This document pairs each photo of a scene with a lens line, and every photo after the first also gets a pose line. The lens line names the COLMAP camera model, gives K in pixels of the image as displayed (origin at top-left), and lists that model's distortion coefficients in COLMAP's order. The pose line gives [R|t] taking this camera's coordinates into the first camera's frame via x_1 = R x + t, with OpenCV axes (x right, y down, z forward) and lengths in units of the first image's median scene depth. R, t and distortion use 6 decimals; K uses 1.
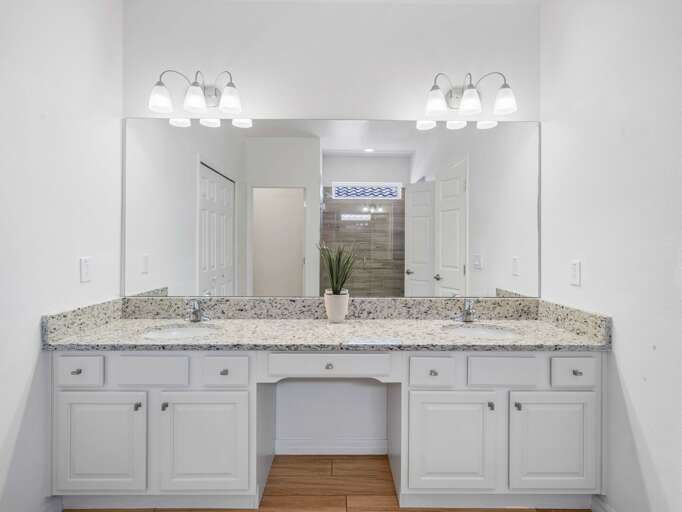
lens RADIAL K [[372.1, 0, 341.2], [0, 372.1, 245.7], [0, 0, 1]] dist [-0.000176, 0.000062]
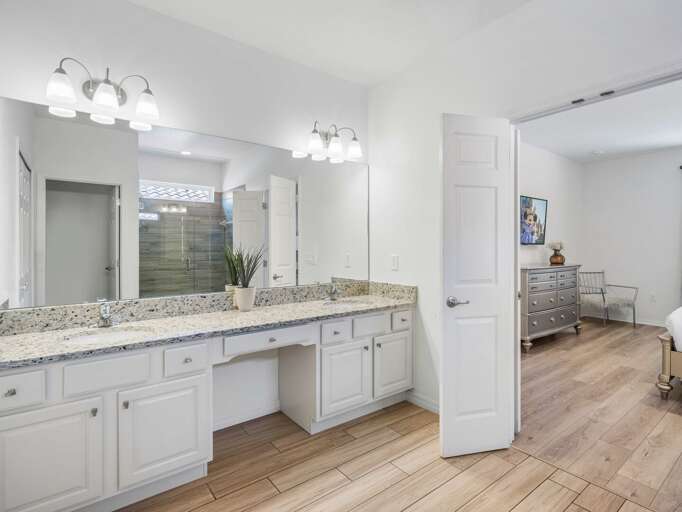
lens RADIAL K [[372.1, 0, 341.2], [0, 372.1, 245.7], [0, 0, 1]] dist [-0.000176, 0.000062]
pose [[0.789598, -0.005583, 0.613599, -0.565469], [0.005760, 0.999982, 0.001686, -0.005714], [-0.613598, 0.002203, 0.789616, -0.156844]]
